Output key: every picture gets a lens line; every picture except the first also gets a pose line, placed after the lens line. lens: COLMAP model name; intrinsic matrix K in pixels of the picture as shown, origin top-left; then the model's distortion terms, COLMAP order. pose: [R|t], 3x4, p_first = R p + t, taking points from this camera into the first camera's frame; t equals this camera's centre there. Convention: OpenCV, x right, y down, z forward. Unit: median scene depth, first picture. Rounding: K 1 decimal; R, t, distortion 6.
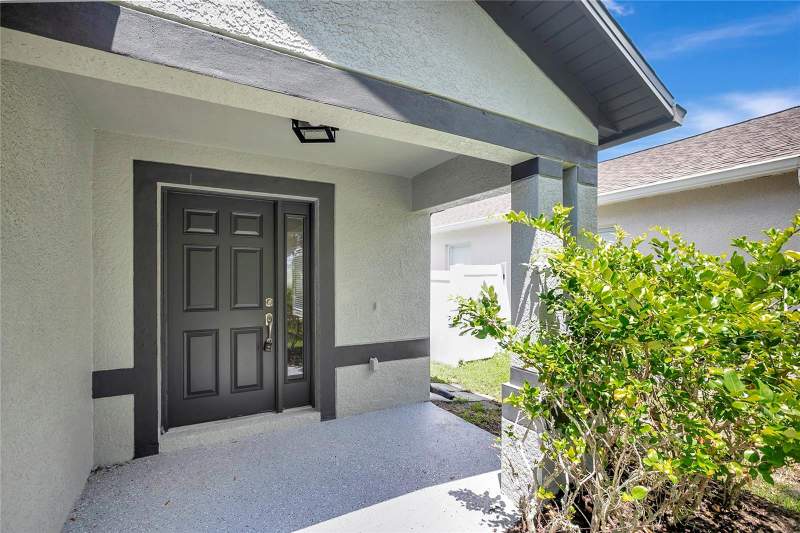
lens RADIAL K [[352.3, 0, 394.5], [0, 352.3, 276.1], [0, 0, 1]] dist [-0.003363, -0.000009]
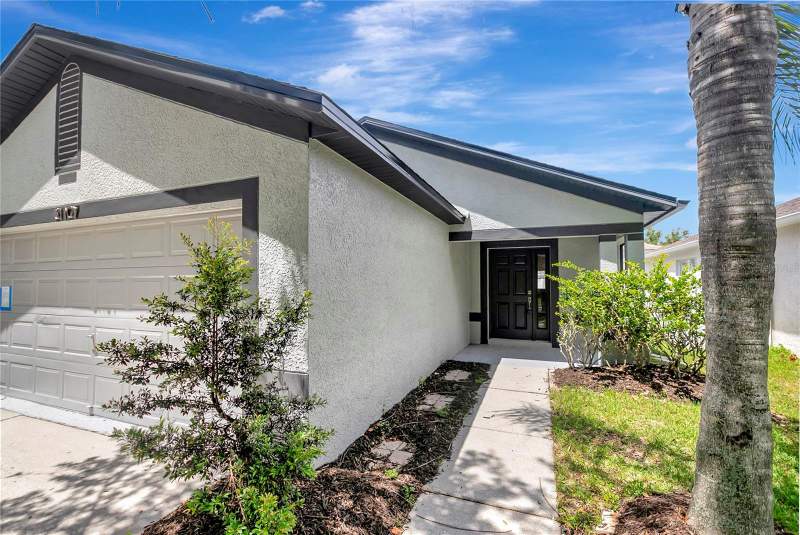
lens RADIAL K [[352.3, 0, 394.5], [0, 352.3, 277.1], [0, 0, 1]] dist [-0.003363, -0.000009]
pose [[0.616596, -0.013885, -0.787157, 0.953890], [-0.002445, 0.999806, -0.019551, 0.022300], [0.787276, 0.013980, 0.616443, -1.163605]]
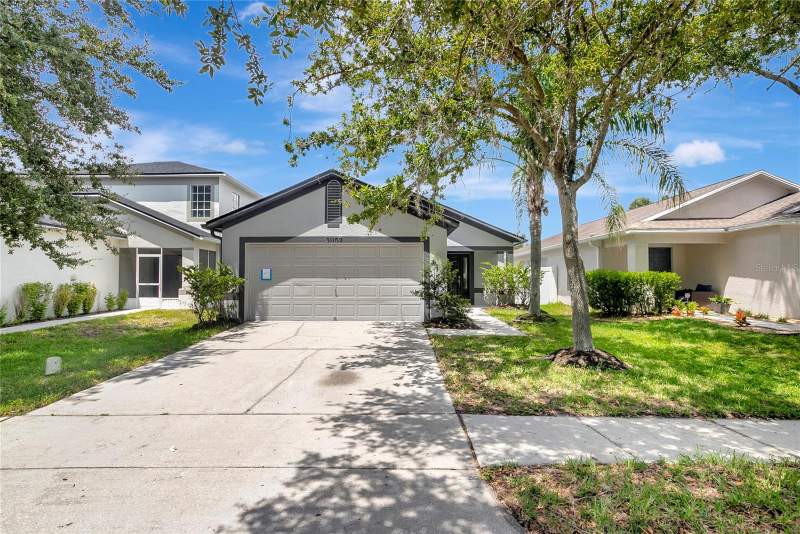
lens RADIAL K [[372.6, 0, 413.8], [0, 372.6, 277.9], [0, 0, 1]] dist [-0.000299, 0.000287]
pose [[0.878421, 0.000724, -0.477887, 1.407520], [-0.003383, 0.999983, -0.004703, 0.112749], [0.477876, 0.005748, 0.878409, -3.453230]]
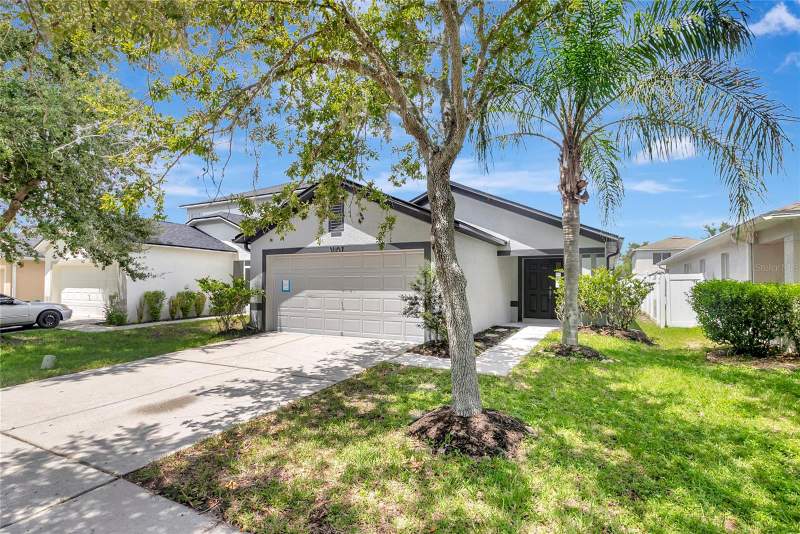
lens RADIAL K [[389.7, 0, 419.7], [0, 389.7, 283.5], [0, 0, 1]] dist [-0.001930, 0.000708]
pose [[0.585296, 0.001824, -0.810818, 2.108858], [-0.008449, 0.999957, -0.003850, 0.062632], [0.810776, 0.009104, 0.585286, -2.411692]]
